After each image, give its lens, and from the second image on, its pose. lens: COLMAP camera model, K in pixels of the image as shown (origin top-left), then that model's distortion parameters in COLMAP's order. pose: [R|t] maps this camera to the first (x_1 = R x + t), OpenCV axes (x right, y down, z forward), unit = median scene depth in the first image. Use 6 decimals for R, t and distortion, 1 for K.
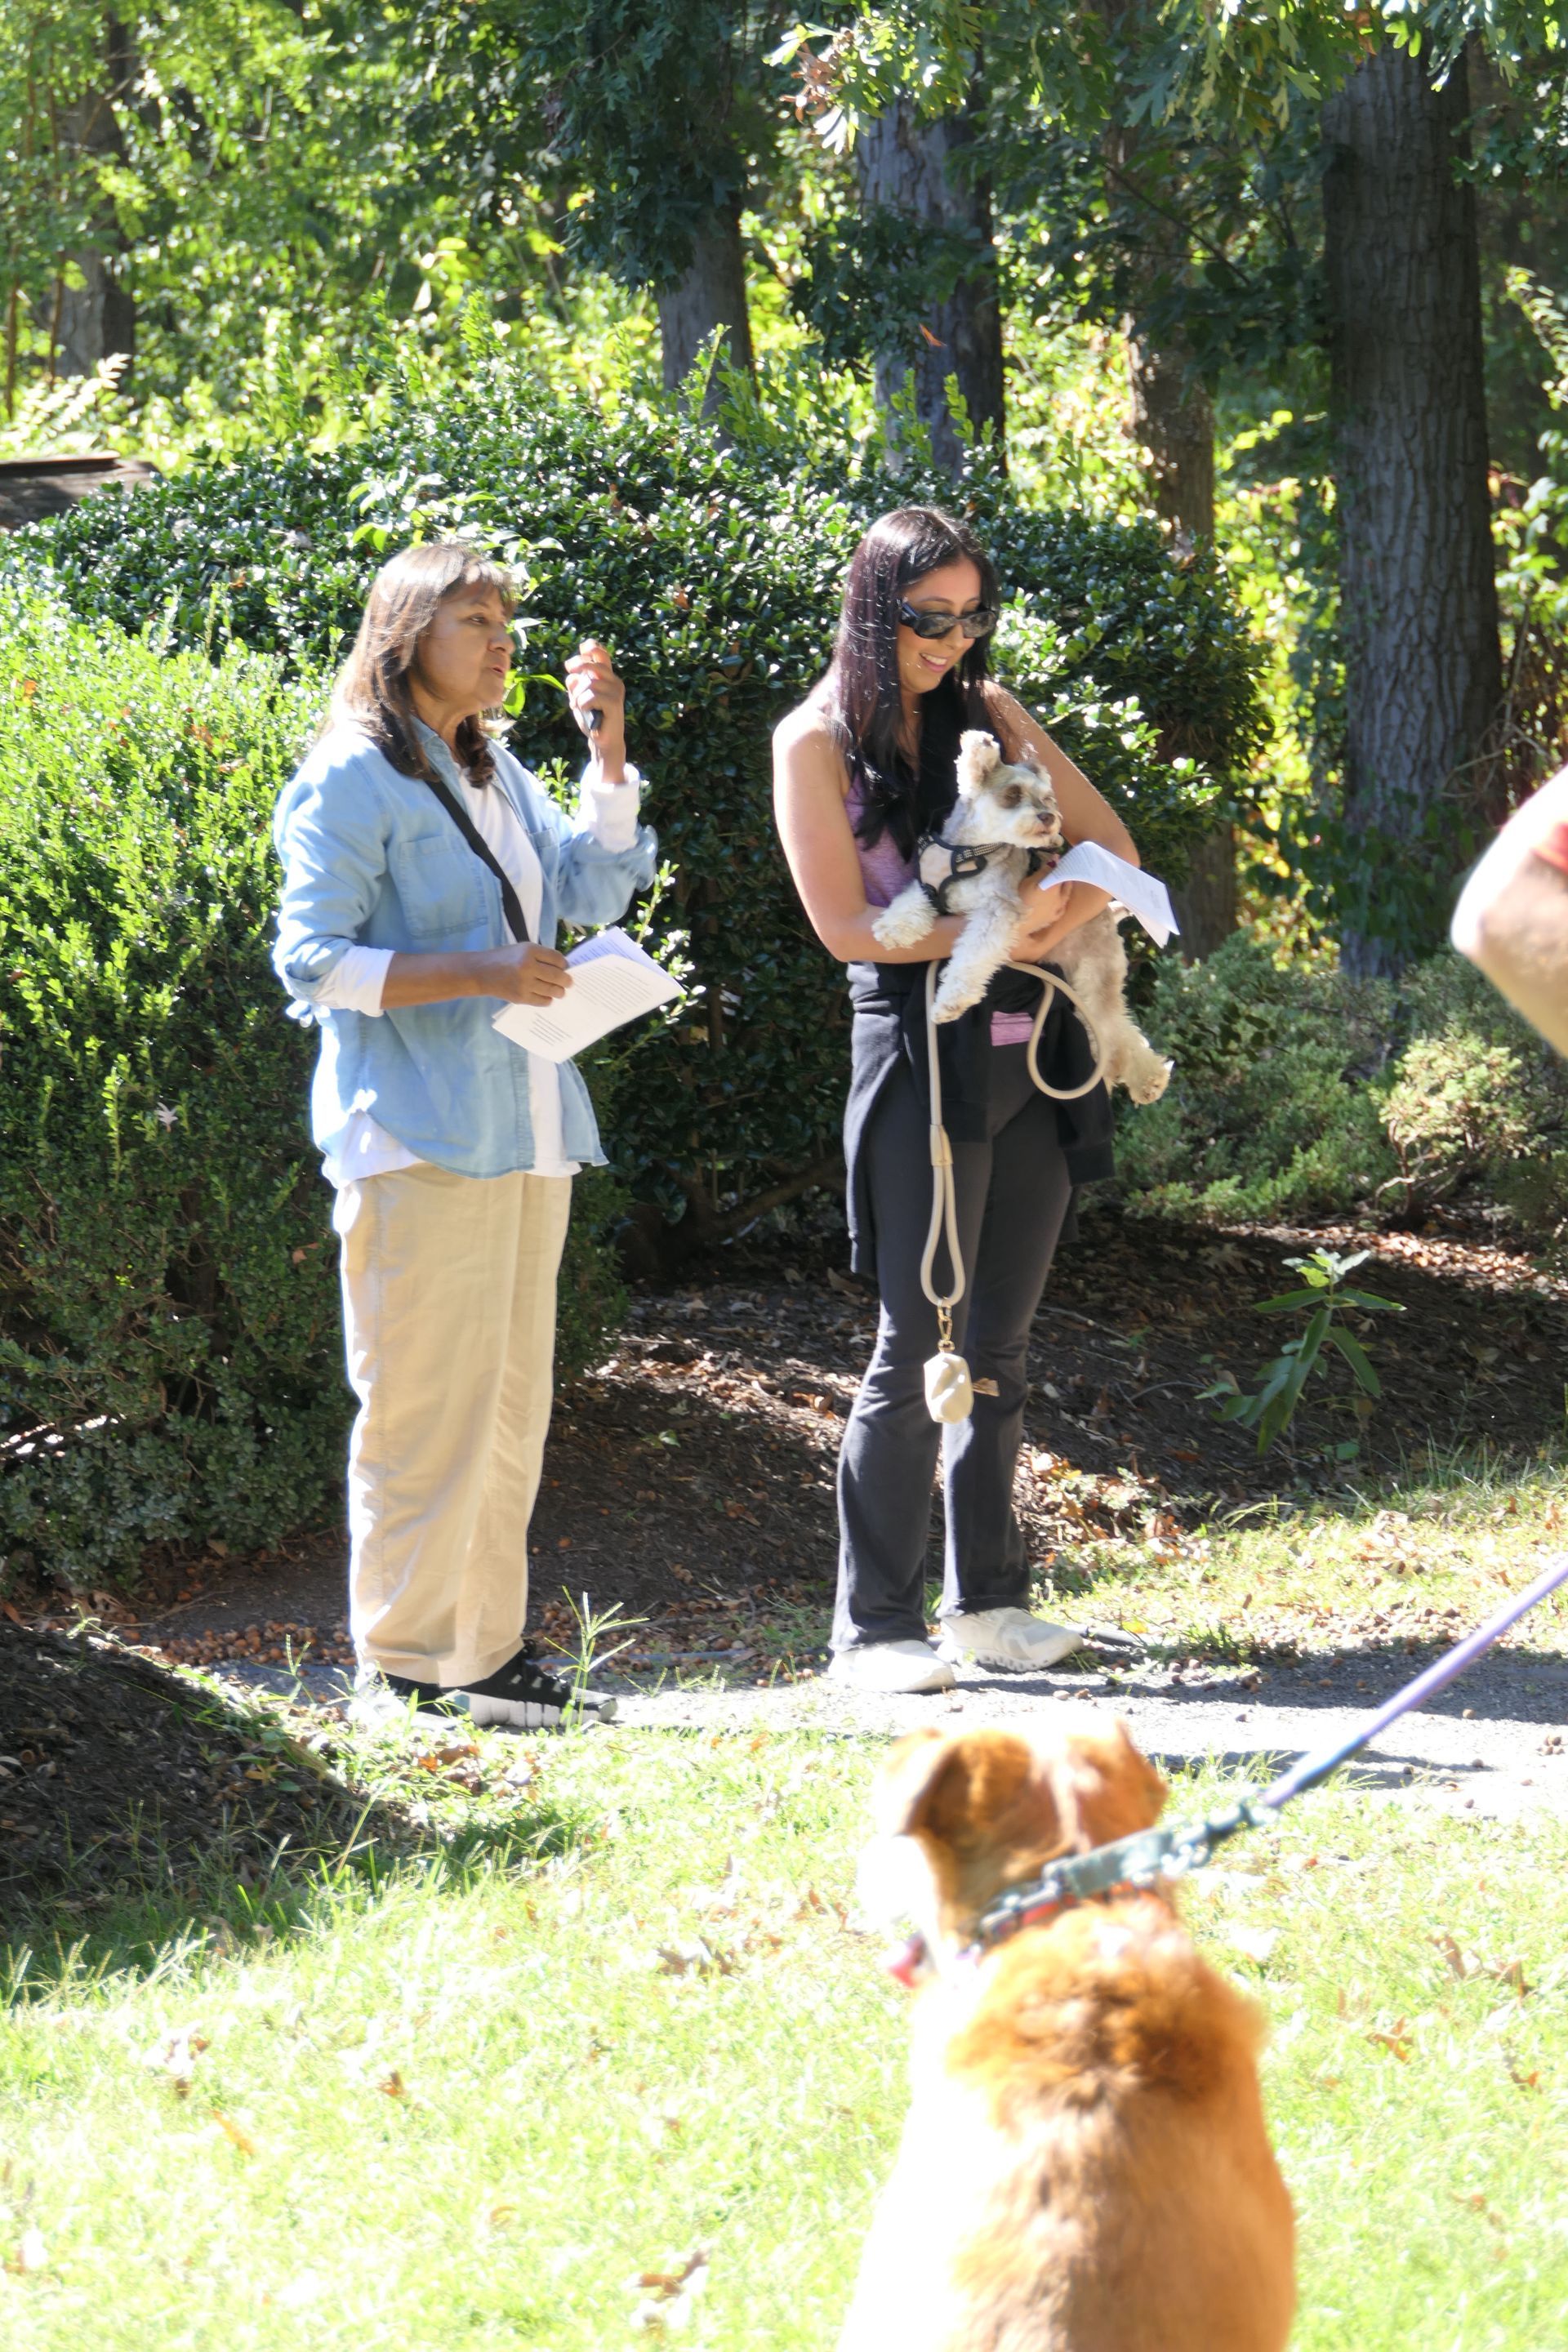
lens RADIAL K [[1450.1, 0, 774.3], [0, 1450.1, 1179.1], [0, 0, 1]] dist [0.014781, 0.000731]
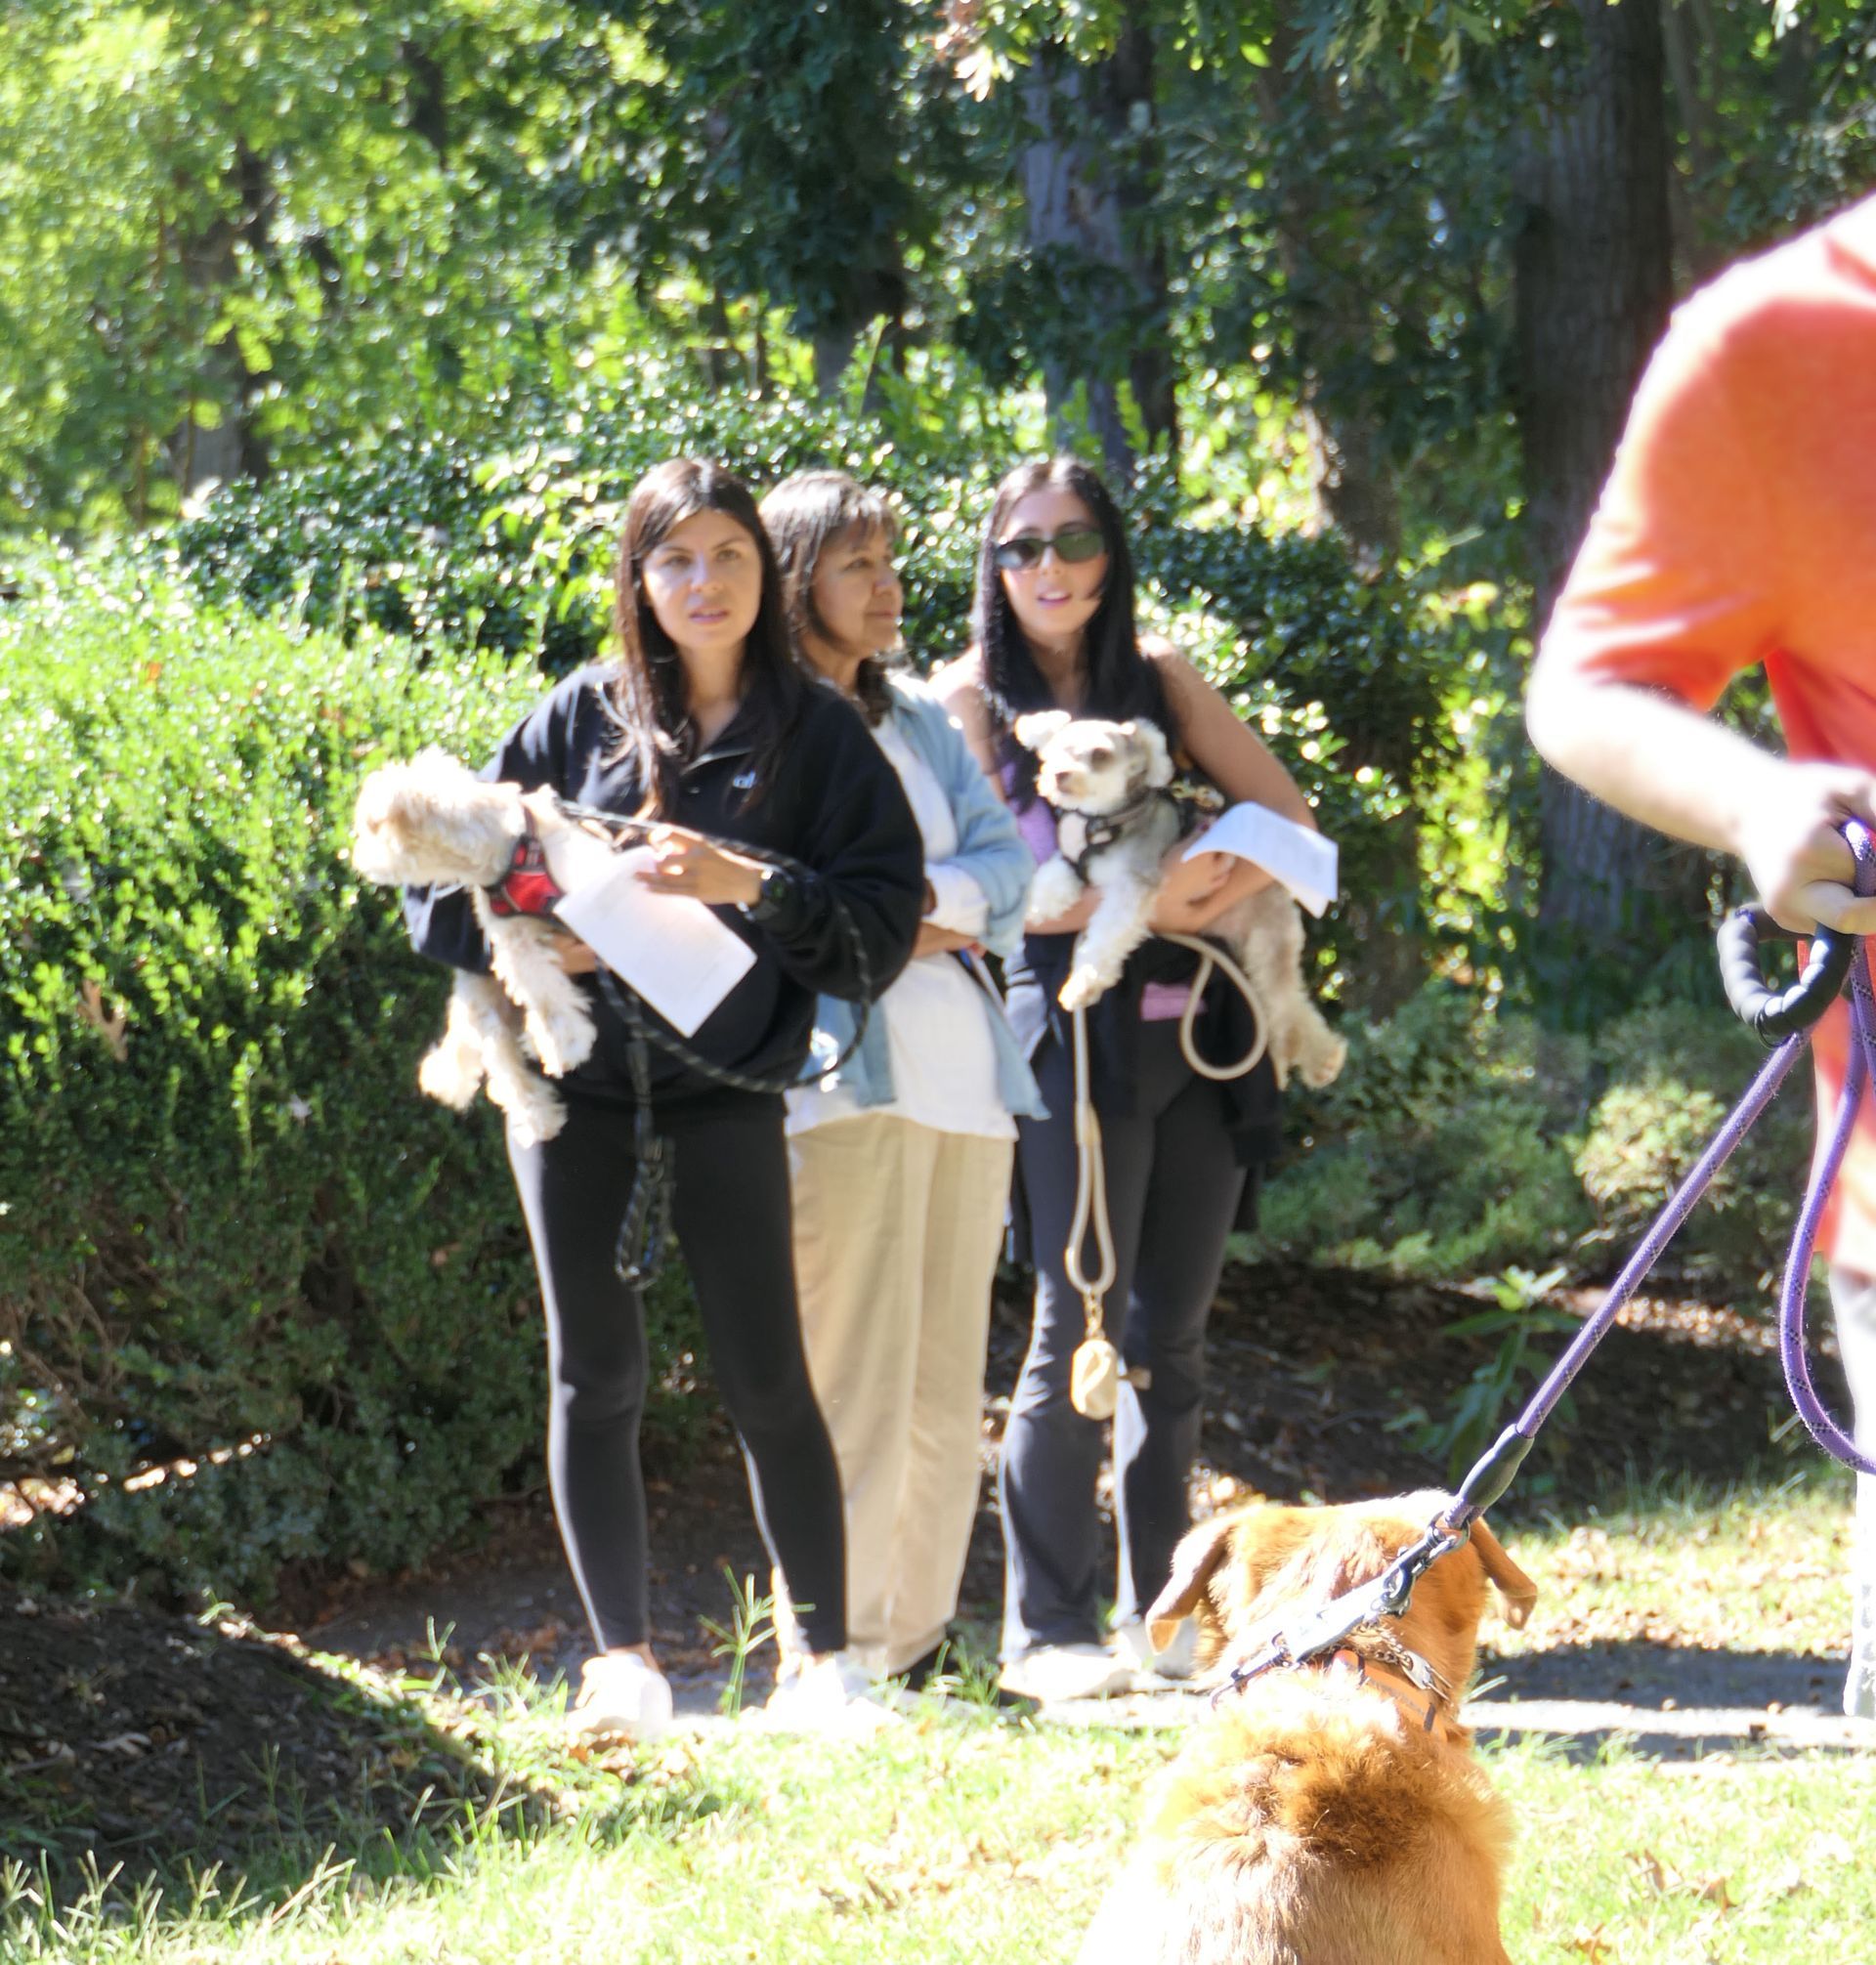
lens RADIAL K [[1539.1, 0, 938.0], [0, 1539.1, 982.5], [0, 0, 1]] dist [0.003894, 0.005011]
pose [[0.999986, -0.004888, 0.001938, -0.002752], [0.004871, 0.999952, 0.008474, -0.136062], [-0.001980, -0.008464, 0.999962, -0.006376]]
